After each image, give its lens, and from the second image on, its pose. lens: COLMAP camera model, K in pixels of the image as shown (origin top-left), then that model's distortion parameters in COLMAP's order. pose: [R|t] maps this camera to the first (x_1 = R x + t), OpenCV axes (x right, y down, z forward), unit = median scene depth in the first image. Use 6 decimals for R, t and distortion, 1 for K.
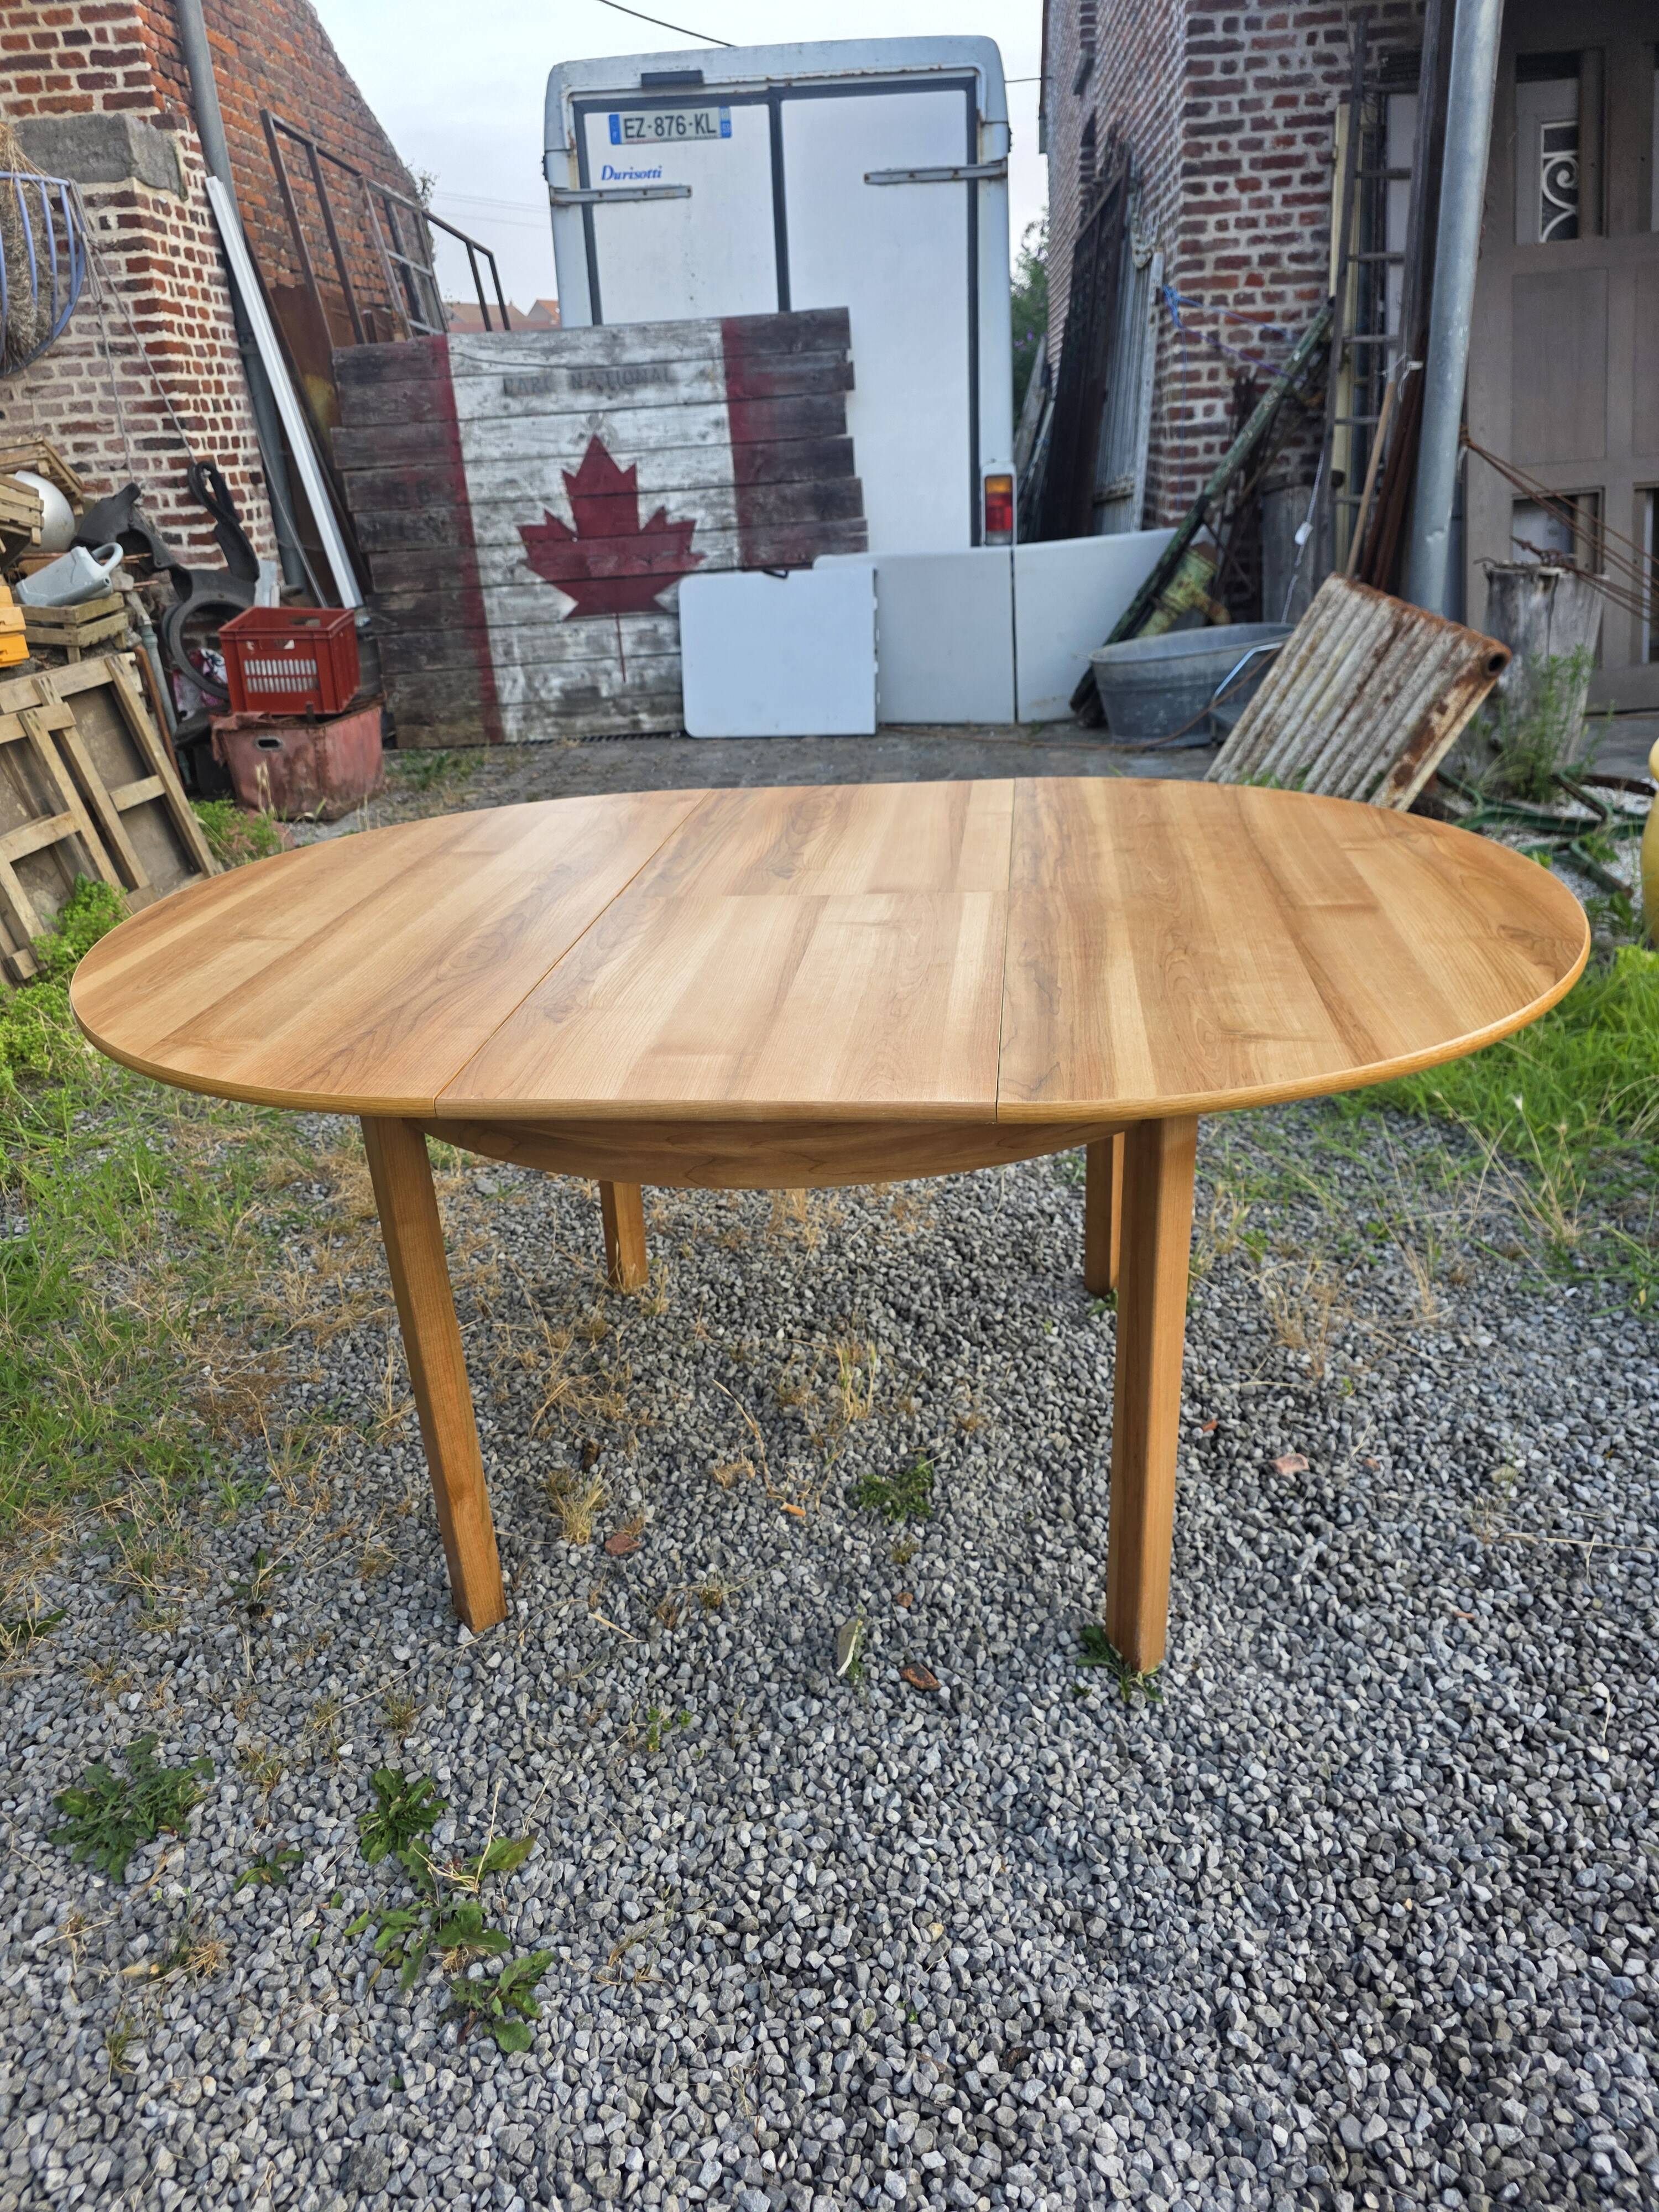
lens RADIAL K [[1503.9, 0, 819.4], [0, 1503.9, 1091.9], [0, 0, 1]] dist [0.041280, -0.033404]
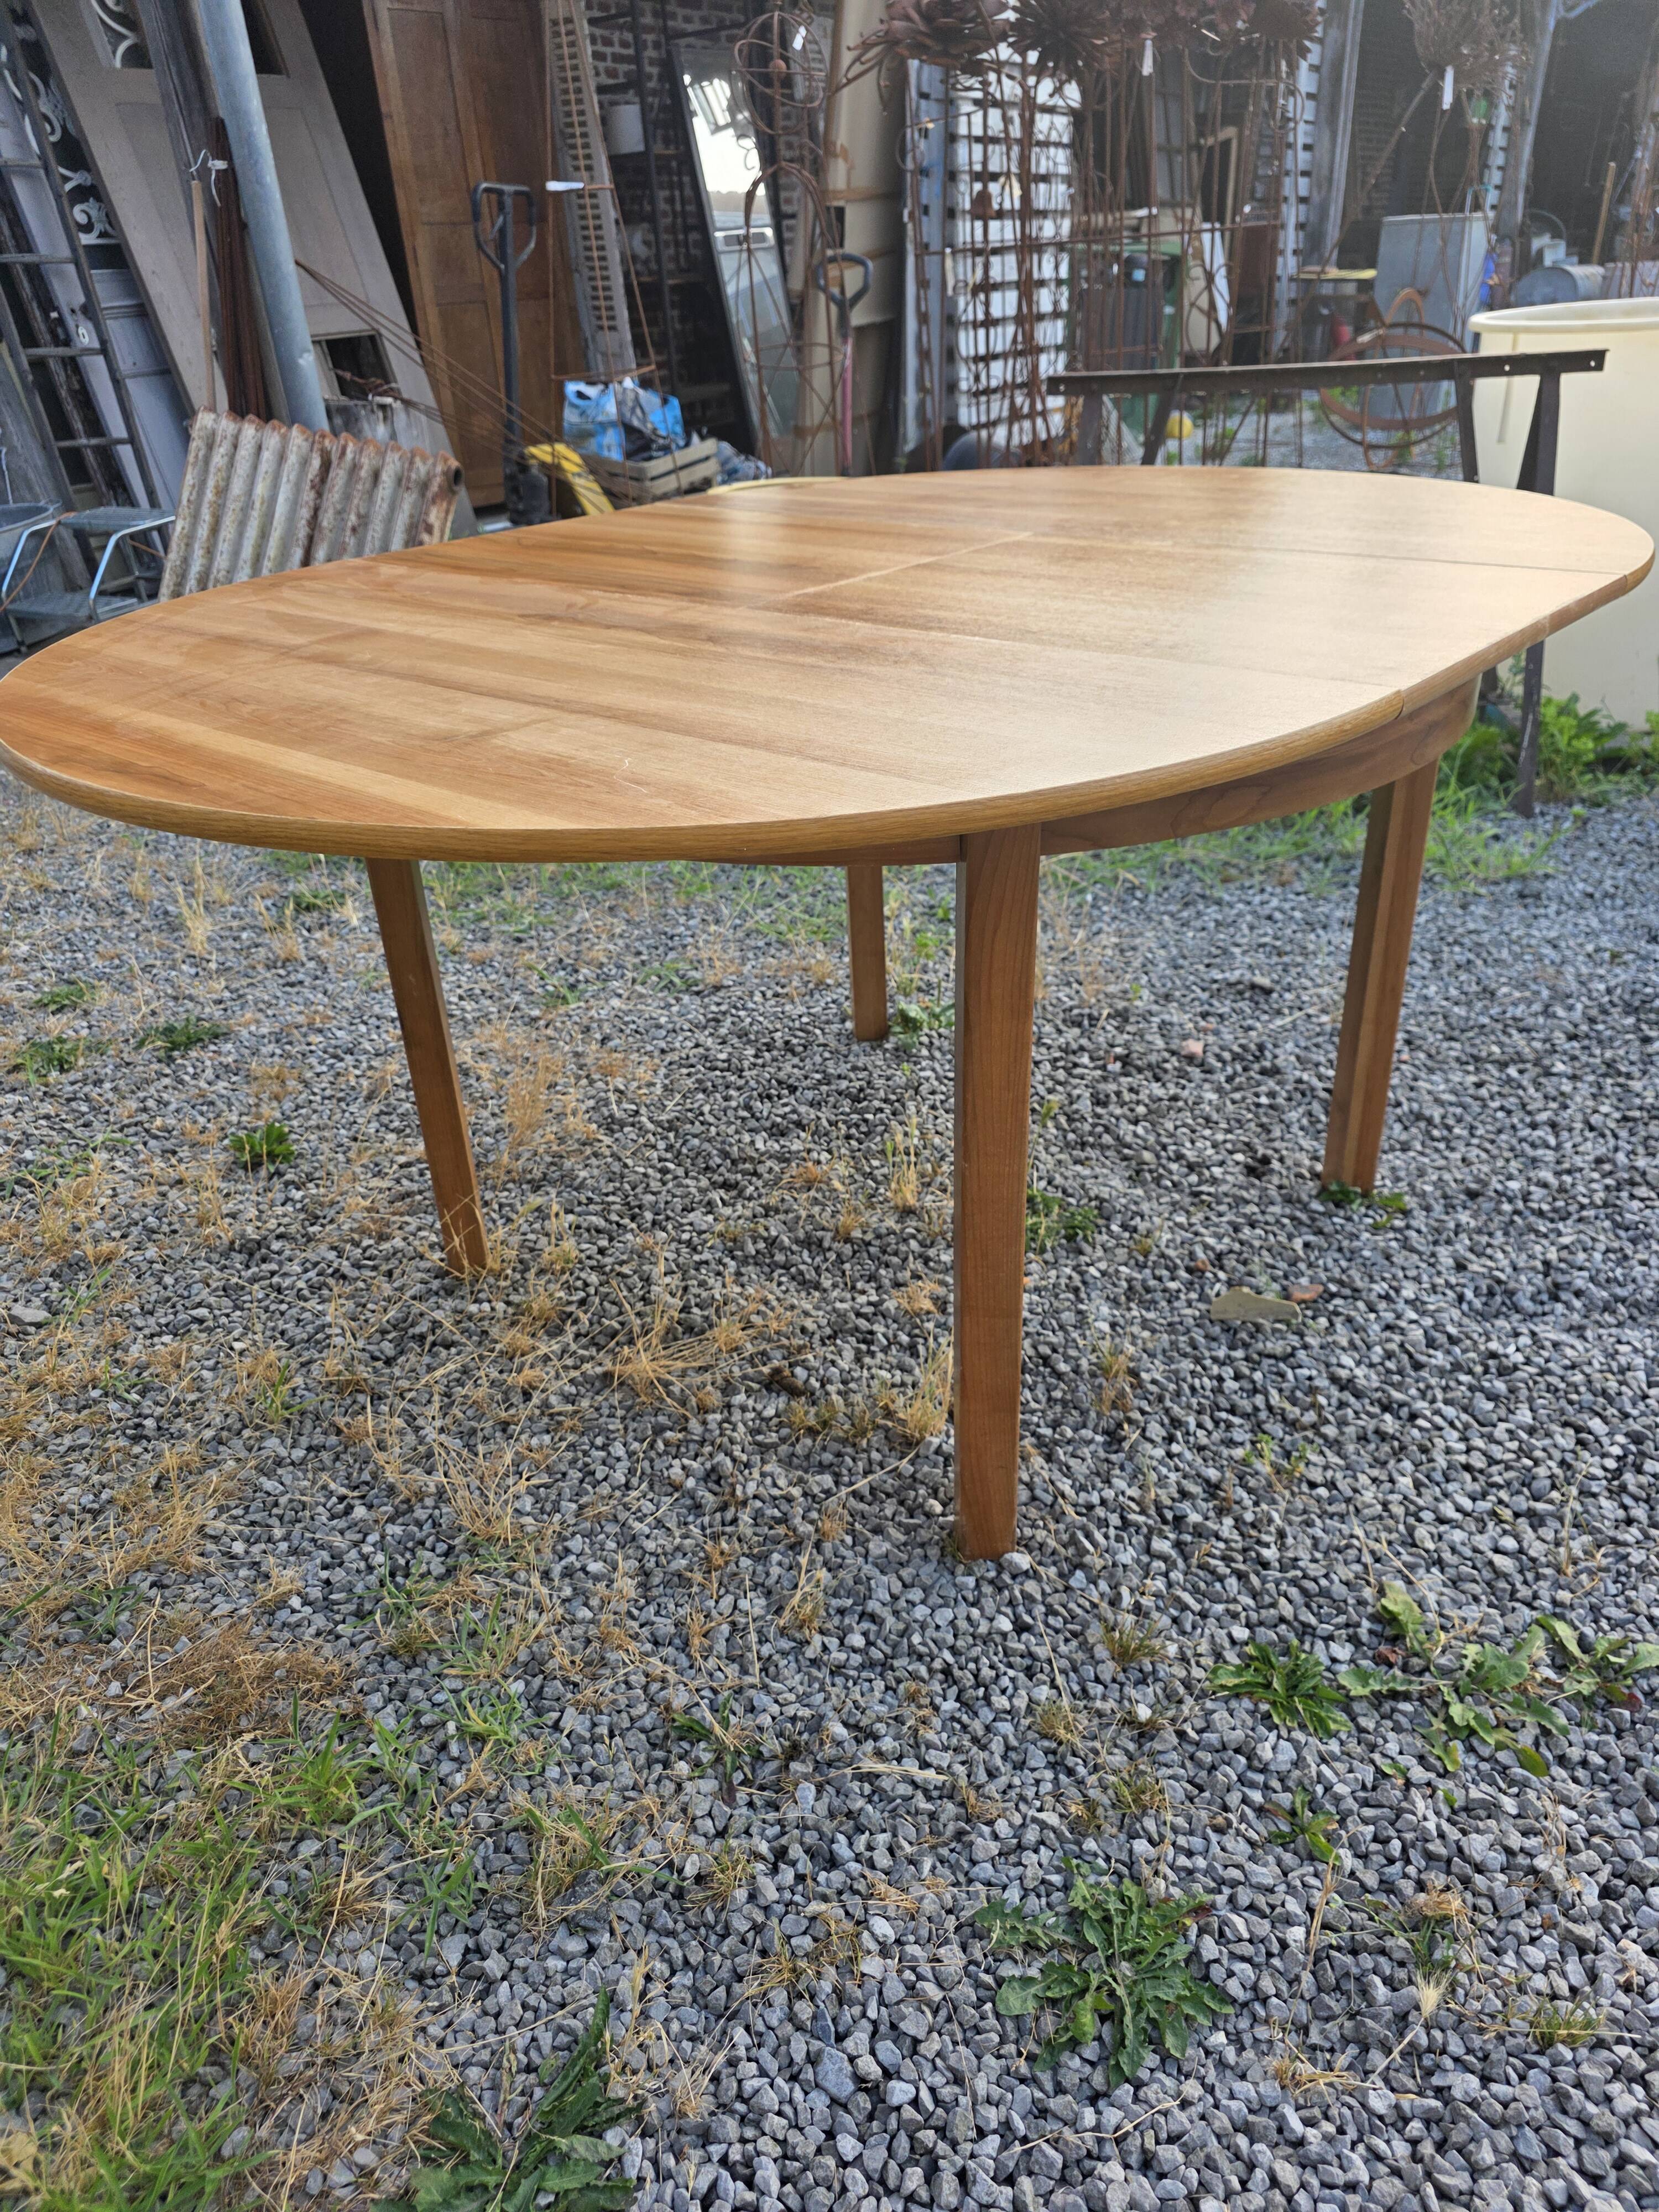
lens RADIAL K [[1503.9, 0, 839.7], [0, 1503.9, 1118.2], [0, 0, 1]] dist [0.041280, -0.033404]
pose [[0.541488, -0.380579, 0.749634, -0.734999], [0.348402, 0.913081, 0.211896, -0.040950], [-0.765119, 0.146435, 0.627016, 0.523102]]
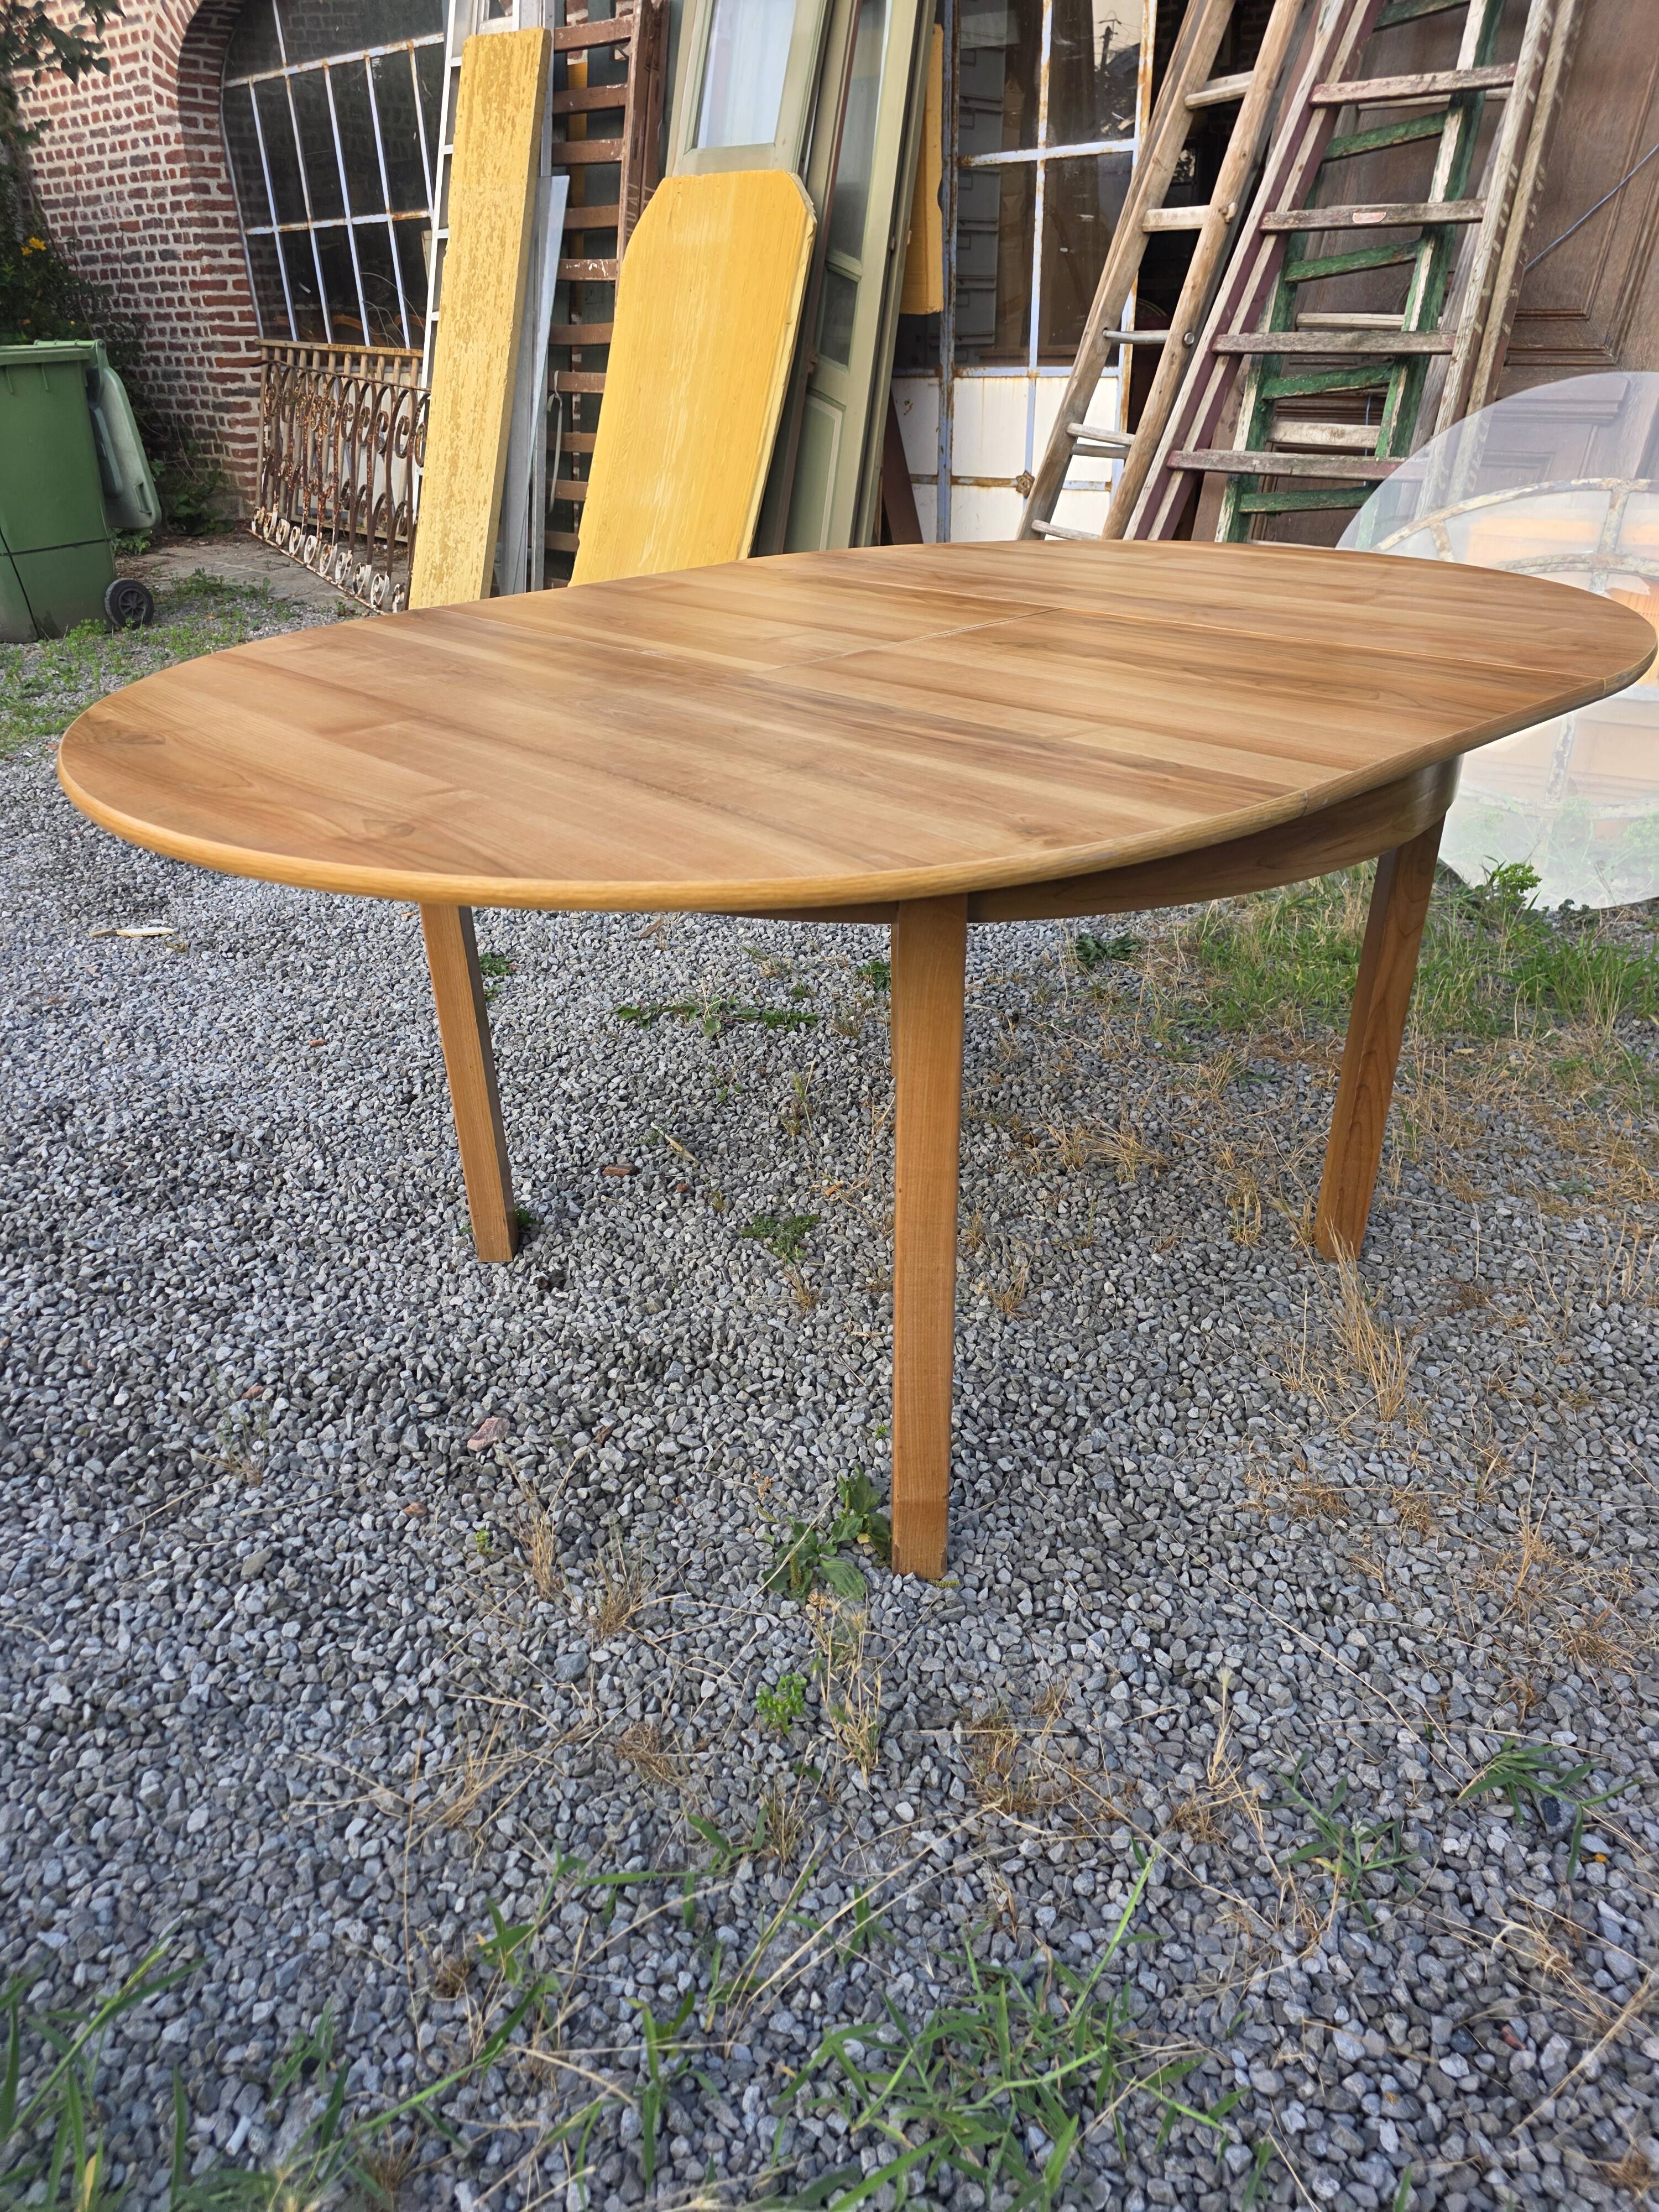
lens RADIAL K [[1503.9, 0, 811.5], [0, 1503.9, 1100.5], [0, 0, 1]] dist [0.041280, -0.033404]
pose [[-0.642224, 0.412324, -0.646171, 0.686420], [-0.251998, 0.682564, 0.686005, -0.516671], [0.723910, 0.603403, -0.334454, 1.355265]]
